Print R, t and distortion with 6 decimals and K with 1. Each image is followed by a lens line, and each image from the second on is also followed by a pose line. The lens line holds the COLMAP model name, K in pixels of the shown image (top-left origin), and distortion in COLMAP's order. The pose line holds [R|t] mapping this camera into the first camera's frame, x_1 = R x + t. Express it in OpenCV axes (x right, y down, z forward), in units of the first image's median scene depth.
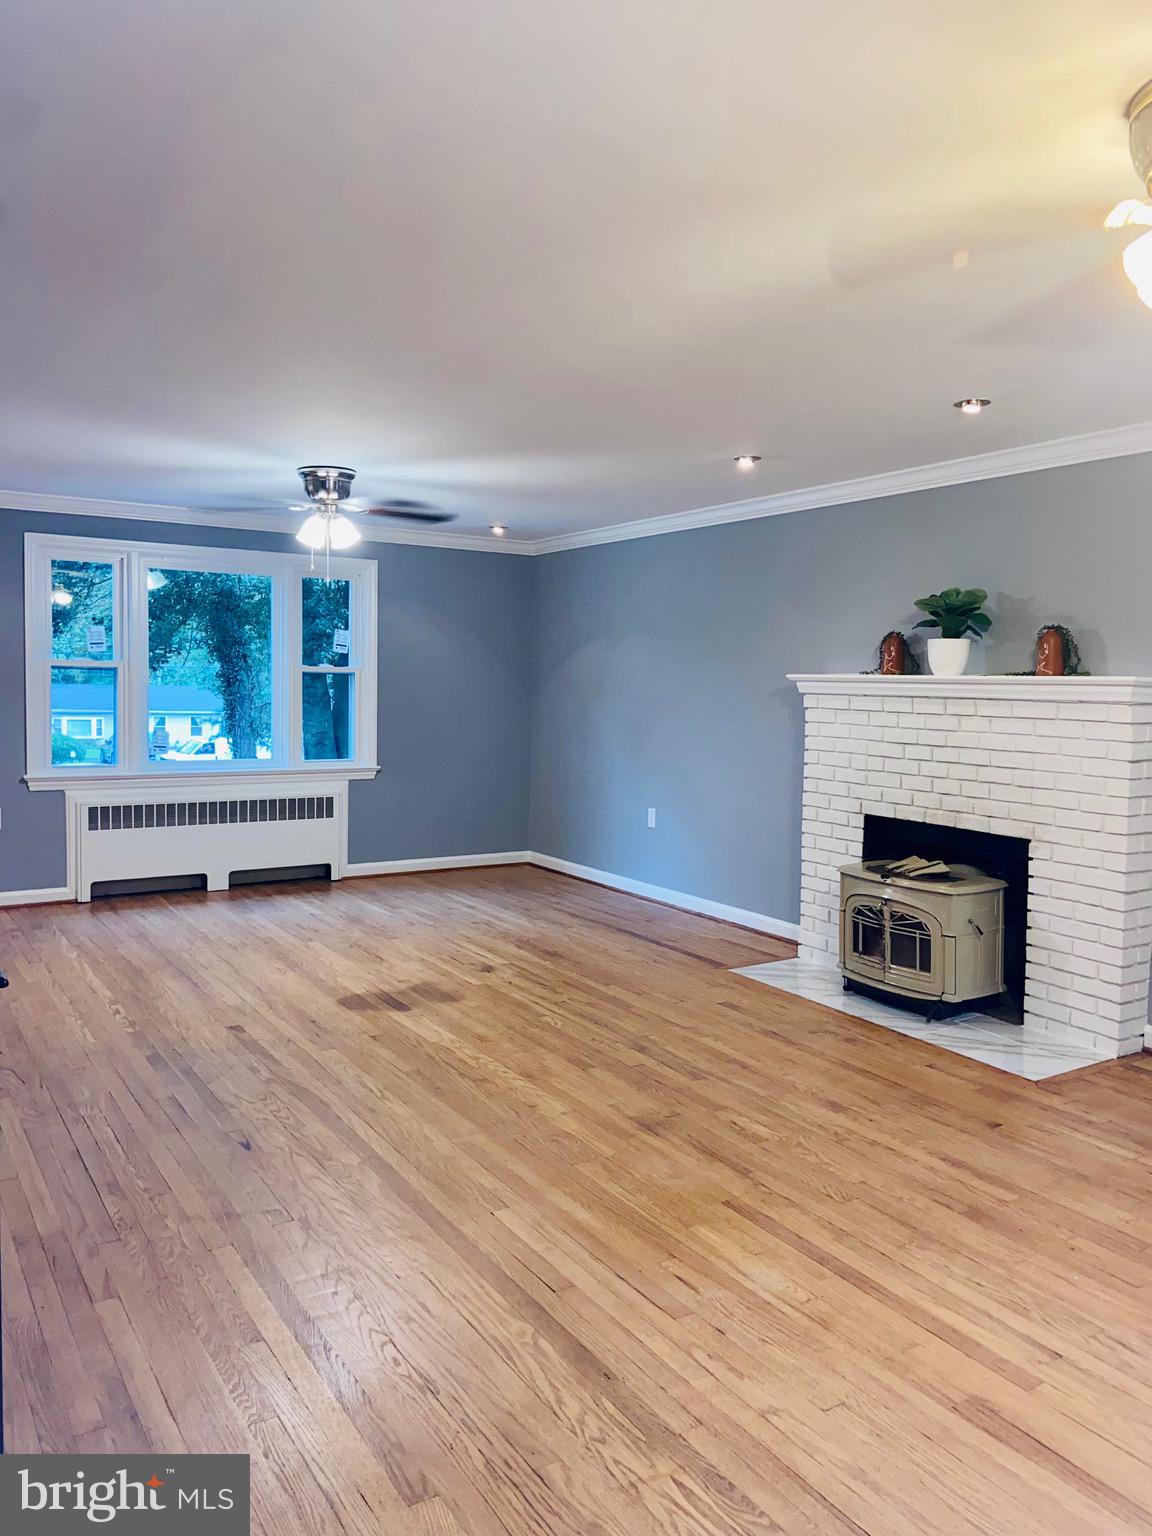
lens RADIAL K [[1152.6, 0, 580.3], [0, 1152.6, 741.3], [0, 0, 1]] dist [0.122813, -0.159966]
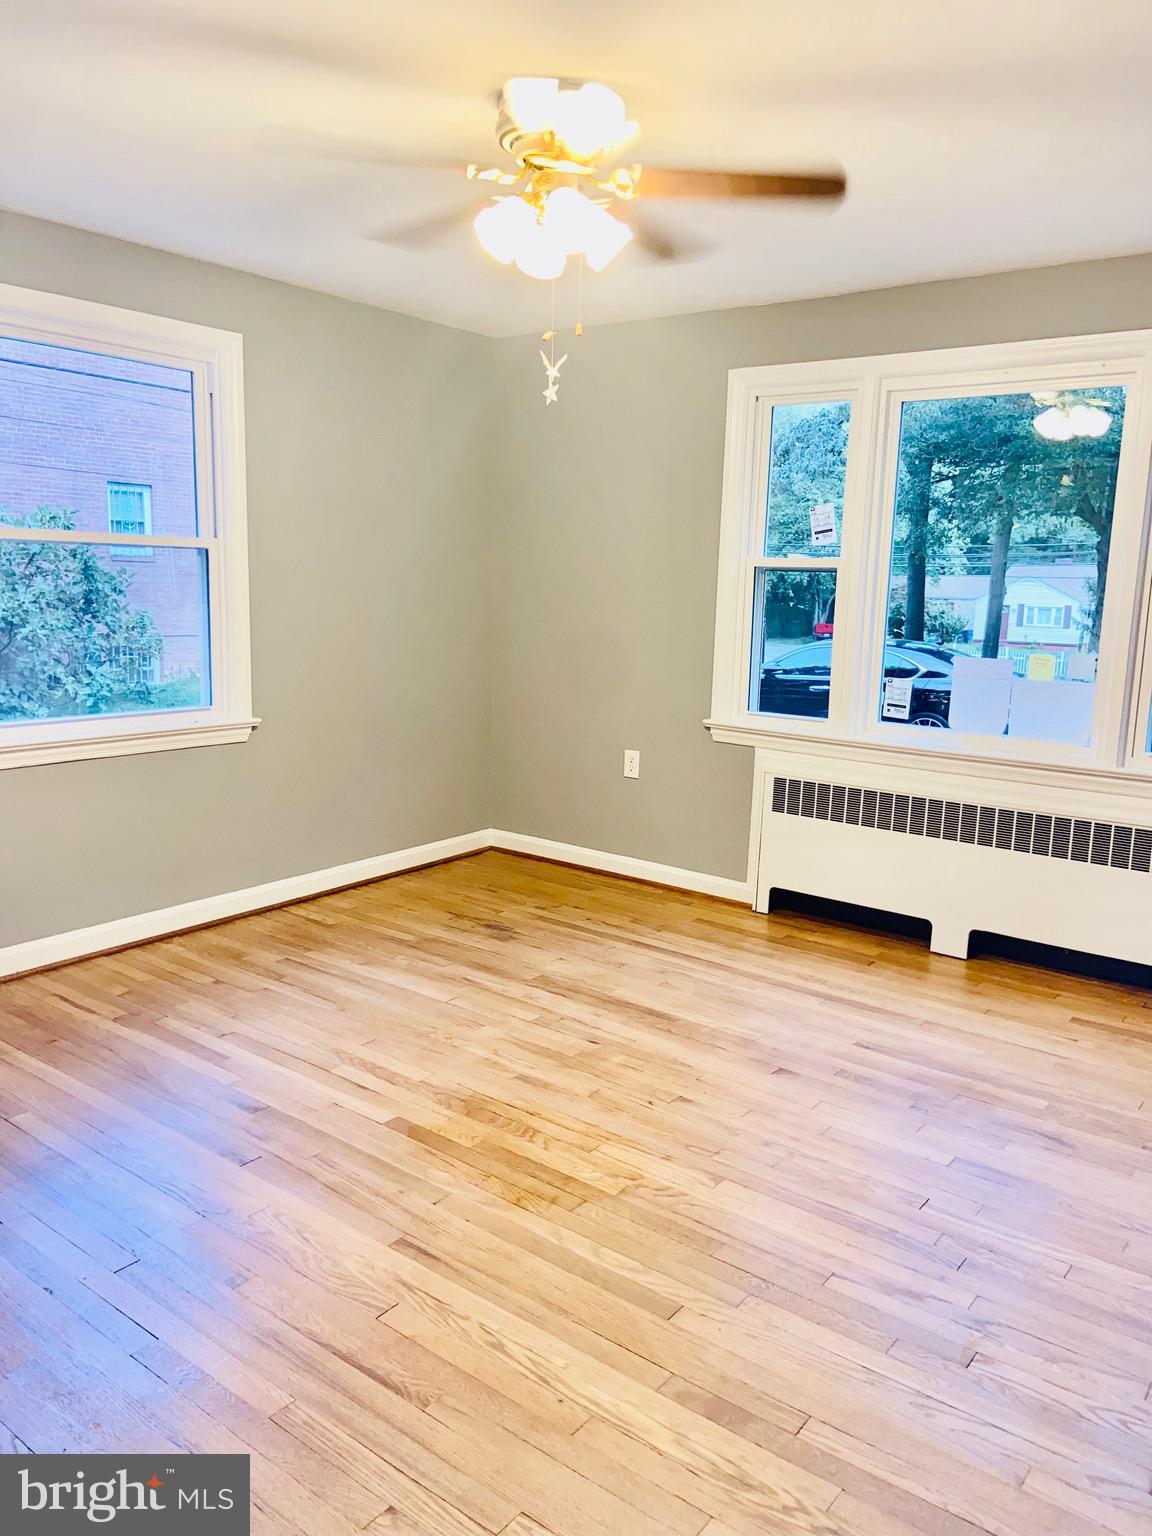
lens RADIAL K [[1152.6, 0, 580.3], [0, 1152.6, 741.3], [0, 0, 1]] dist [0.122813, -0.159966]
pose [[0.361195, 0.129546, -0.923448, 0.242693], [-0.073428, 0.991179, 0.110327, -0.046545], [0.929595, 0.027957, 0.367521, 1.020734]]
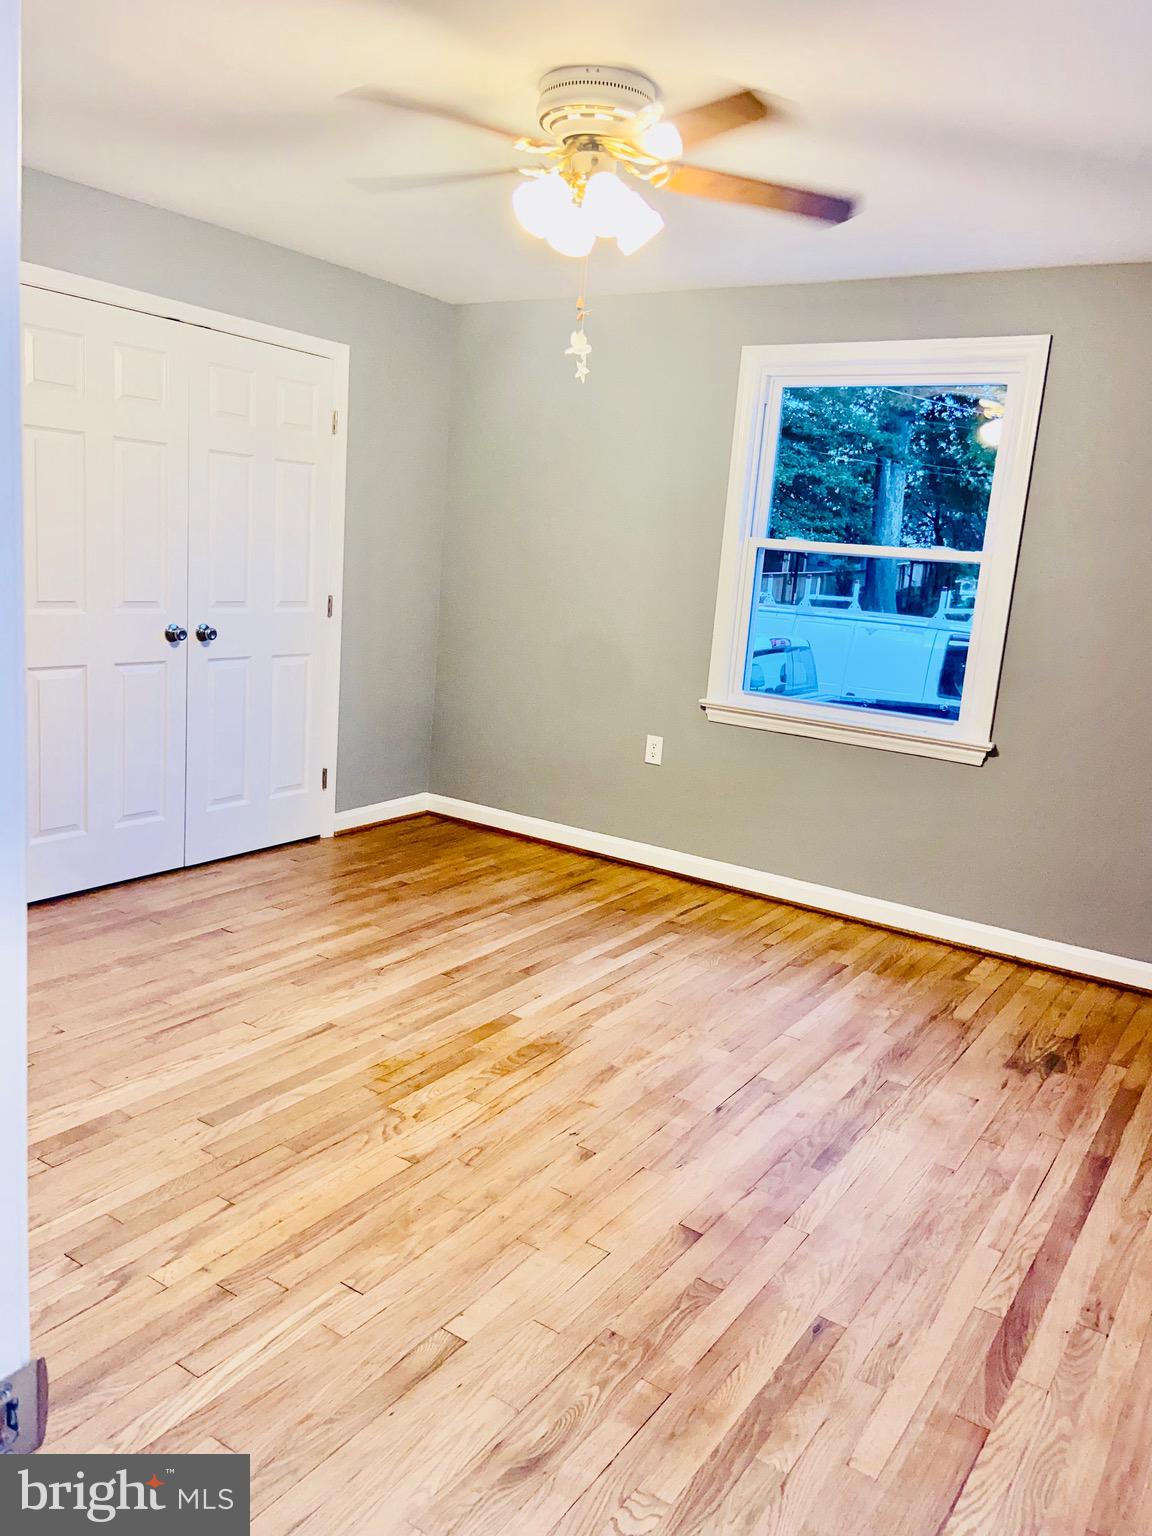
lens RADIAL K [[1152.6, 0, 580.3], [0, 1152.6, 741.3], [0, 0, 1]] dist [0.122813, -0.159966]
pose [[-0.901034, -0.012696, -0.433563, -0.081380], [-0.115650, 0.970418, 0.211929, -0.098511], [0.418047, 0.241097, -0.875848, 1.818679]]
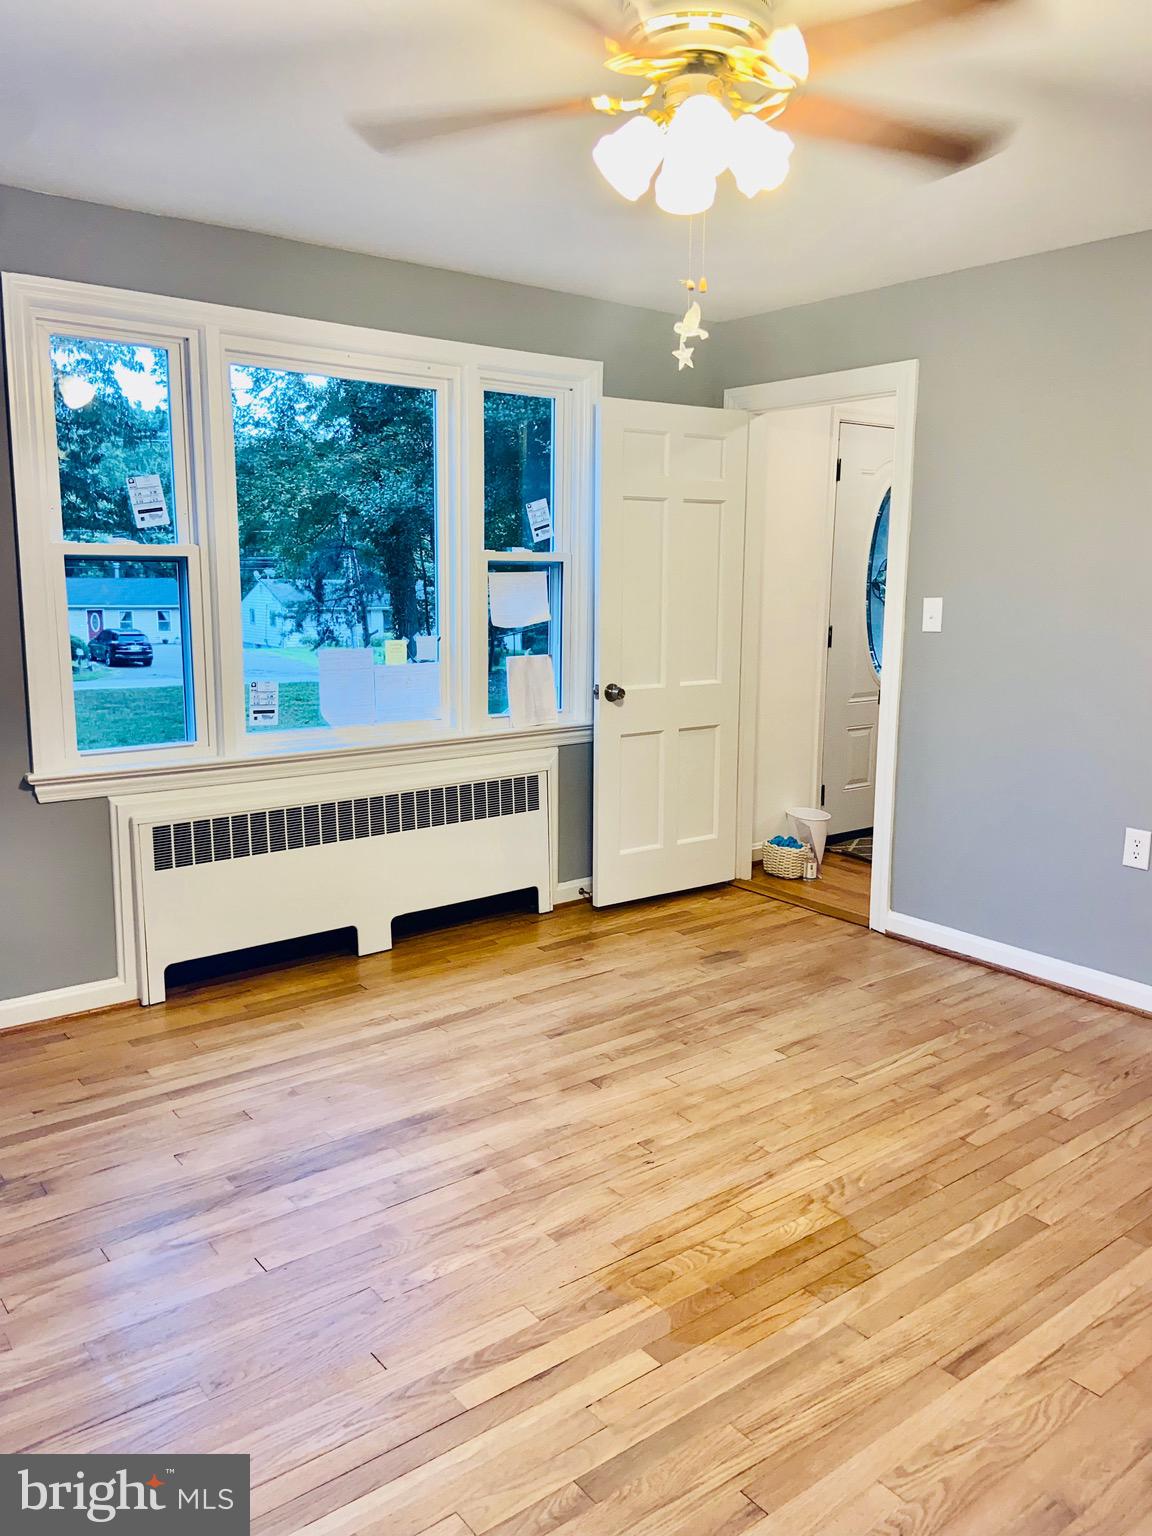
lens RADIAL K [[1152.6, 0, 580.3], [0, 1152.6, 741.3], [0, 0, 1]] dist [0.122813, -0.159966]
pose [[0.992776, -0.029209, 0.116371, -0.454993], [0.018048, 0.995234, 0.095829, -0.044982], [-0.118615, -0.093036, 0.988572, 0.728229]]
